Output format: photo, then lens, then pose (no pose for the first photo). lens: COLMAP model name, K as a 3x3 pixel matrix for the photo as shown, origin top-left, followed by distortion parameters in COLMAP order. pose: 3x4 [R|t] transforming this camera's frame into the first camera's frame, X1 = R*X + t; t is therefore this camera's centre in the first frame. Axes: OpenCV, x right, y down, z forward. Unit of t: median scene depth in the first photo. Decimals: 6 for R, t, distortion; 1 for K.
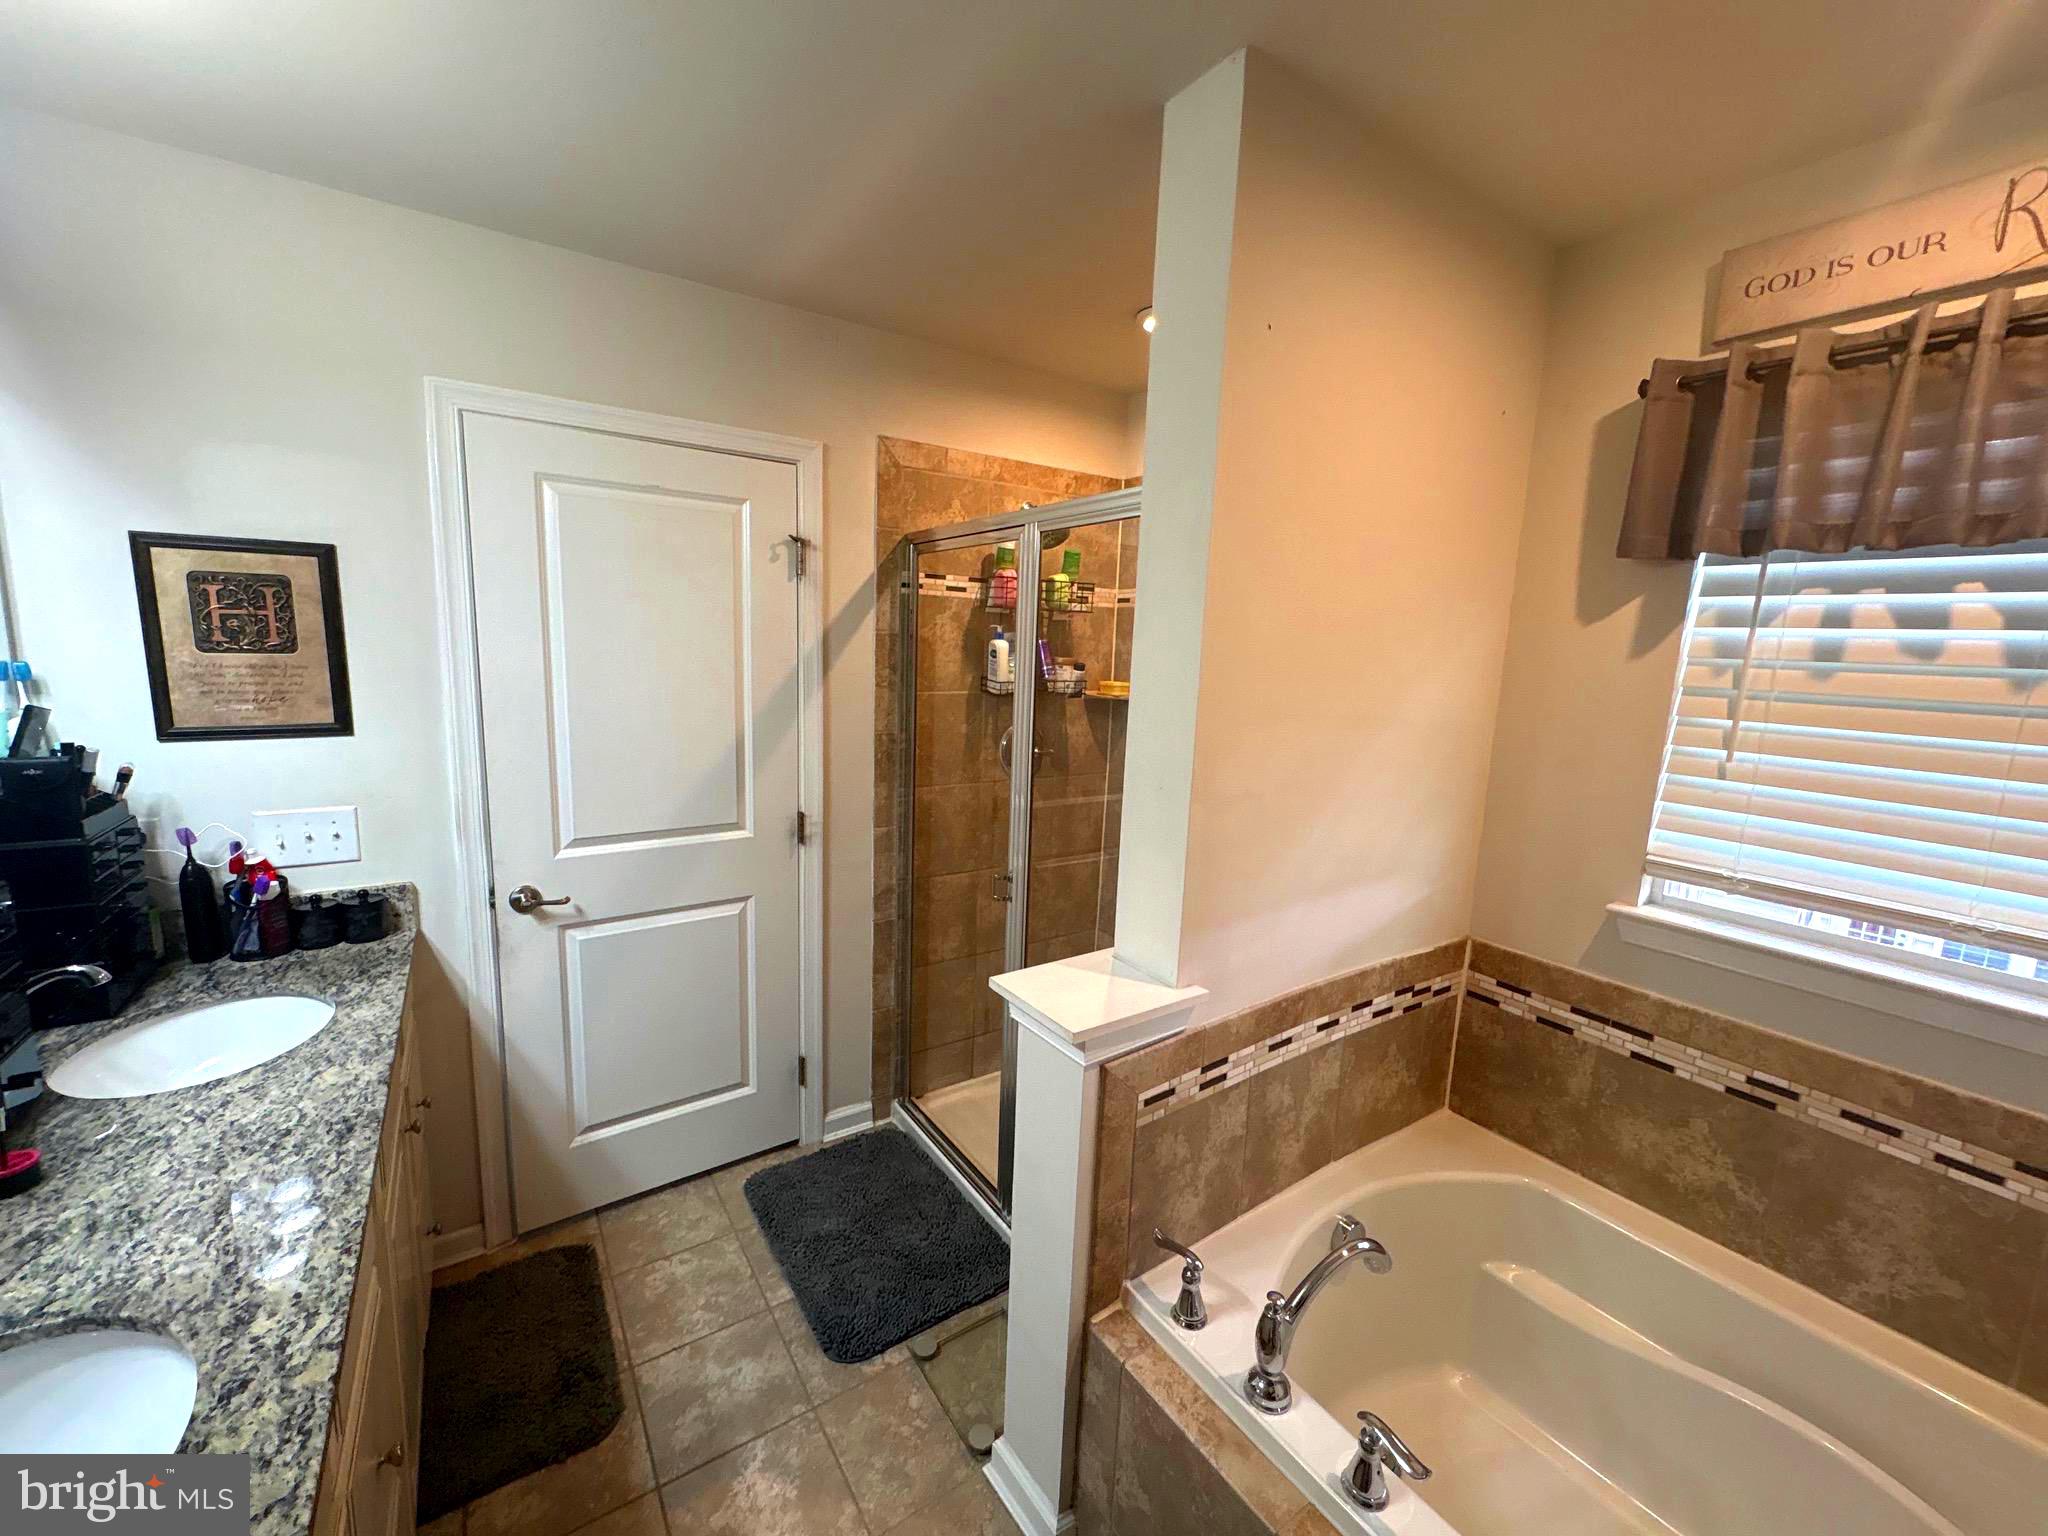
lens RADIAL K [[815.4, 0, 1028.8], [0, 815.4, 765.5], [0, 0, 1]] dist [-0.002213, -0.000066]
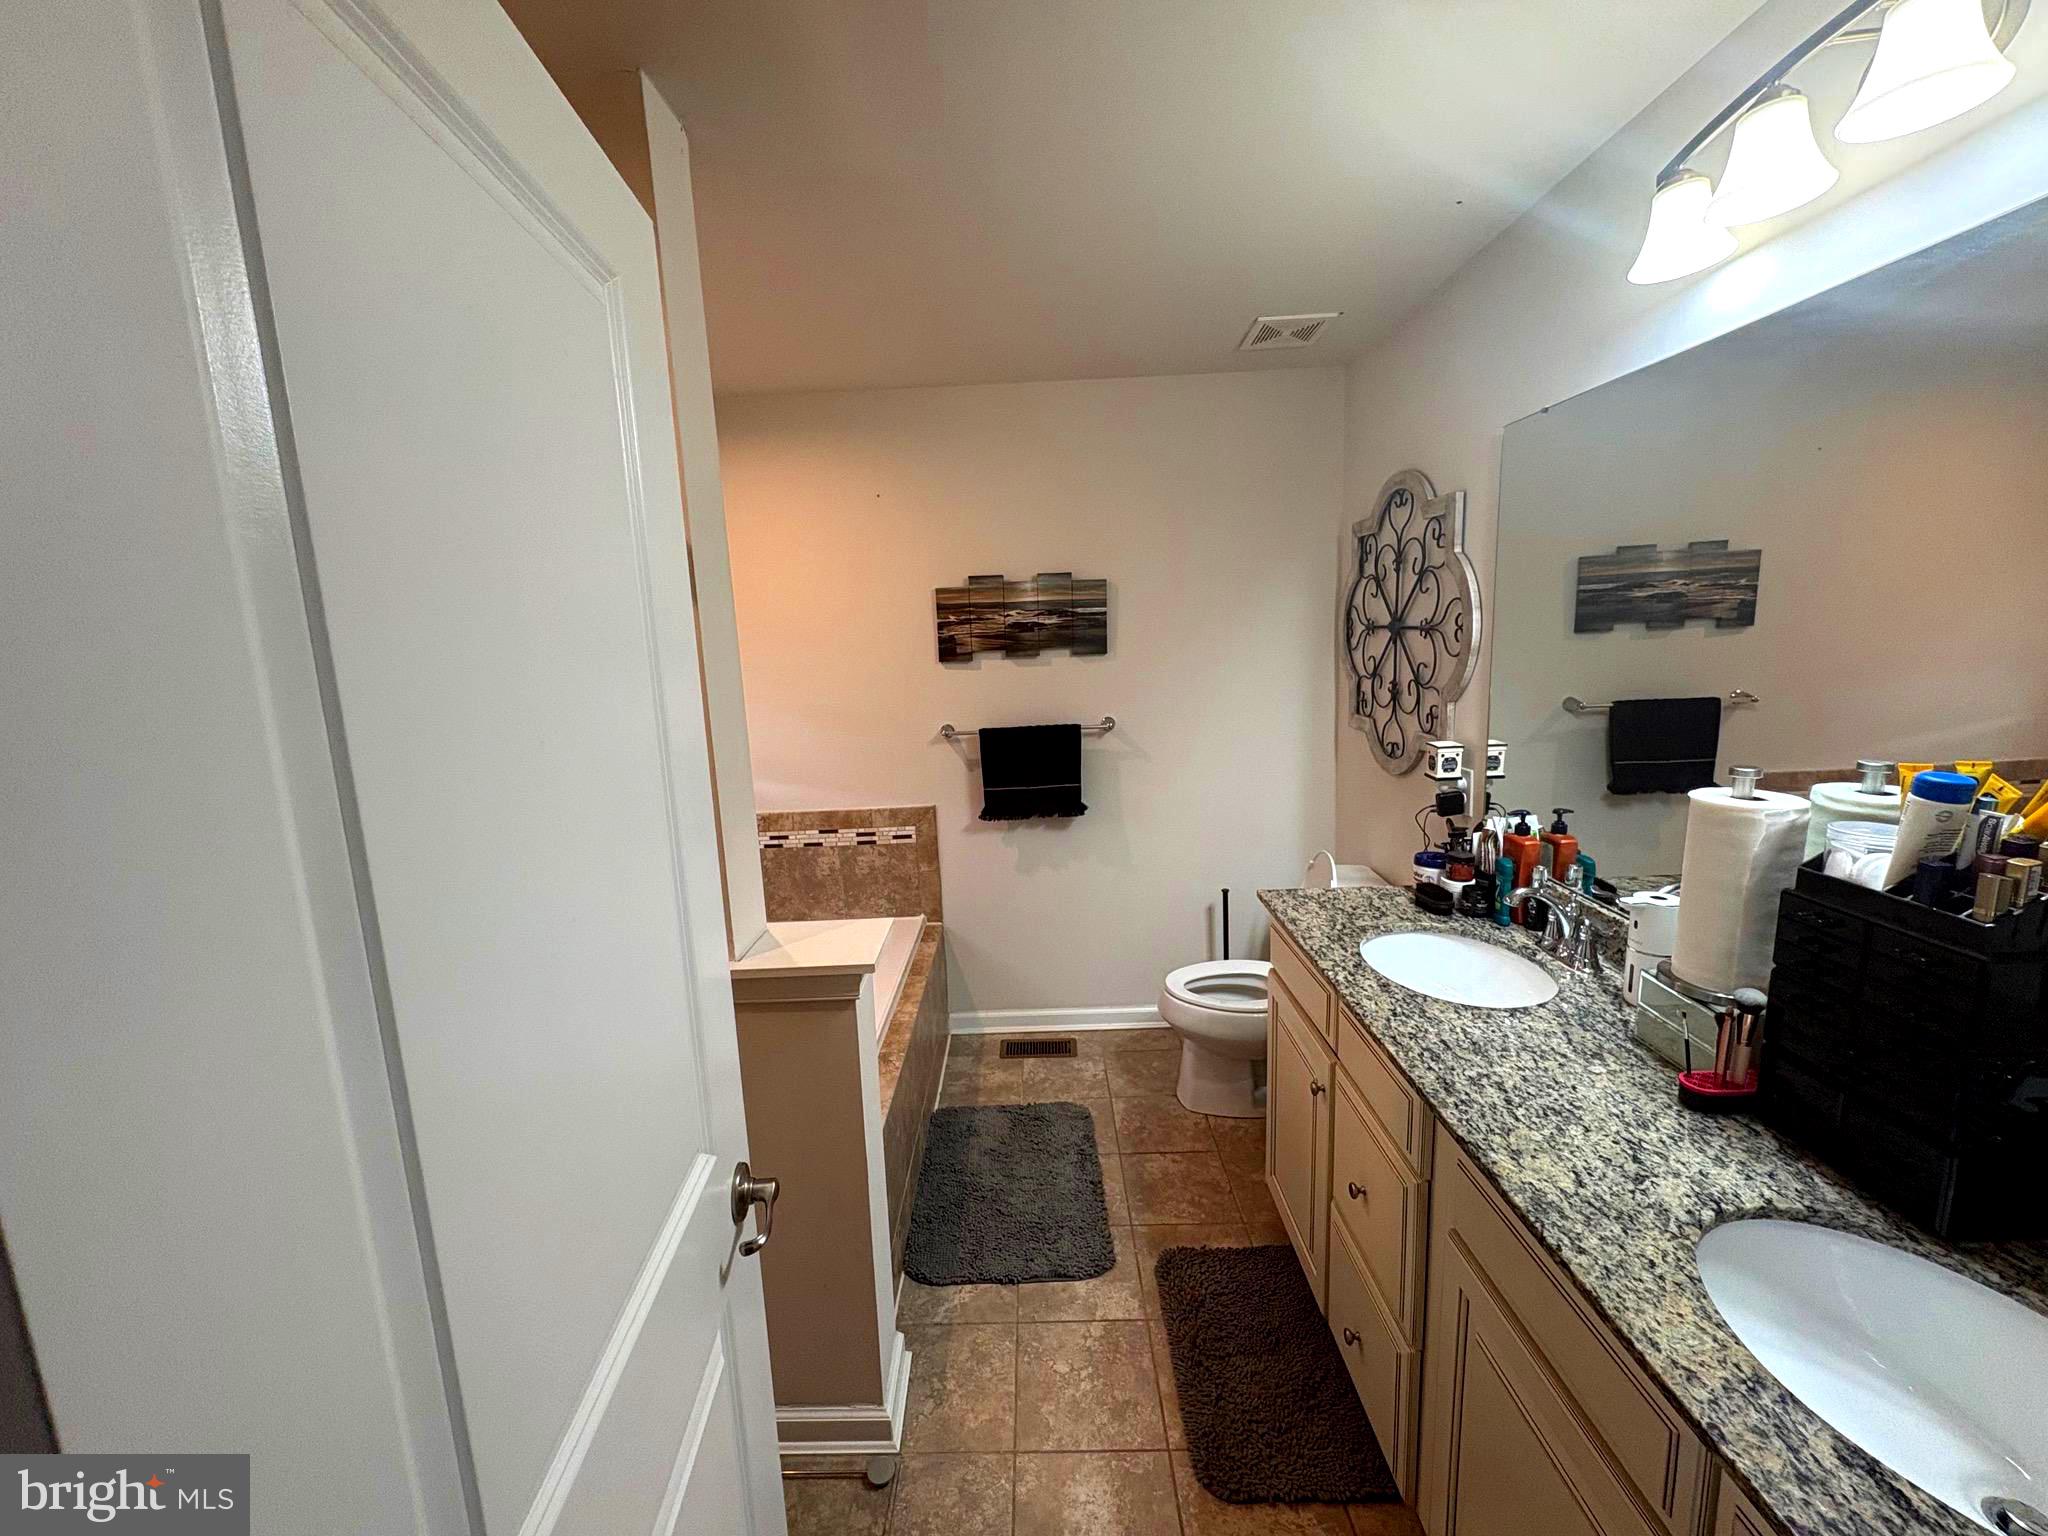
lens RADIAL K [[815.4, 0, 1021.6], [0, 815.4, 768.5], [0, 0, 1]] dist [-0.002213, -0.000066]
pose [[-0.822116, -0.102889, 0.559945, -0.889625], [0.096554, 0.944089, 0.315236, -0.325094], [-0.561073, 0.313226, -0.766216, 1.912135]]
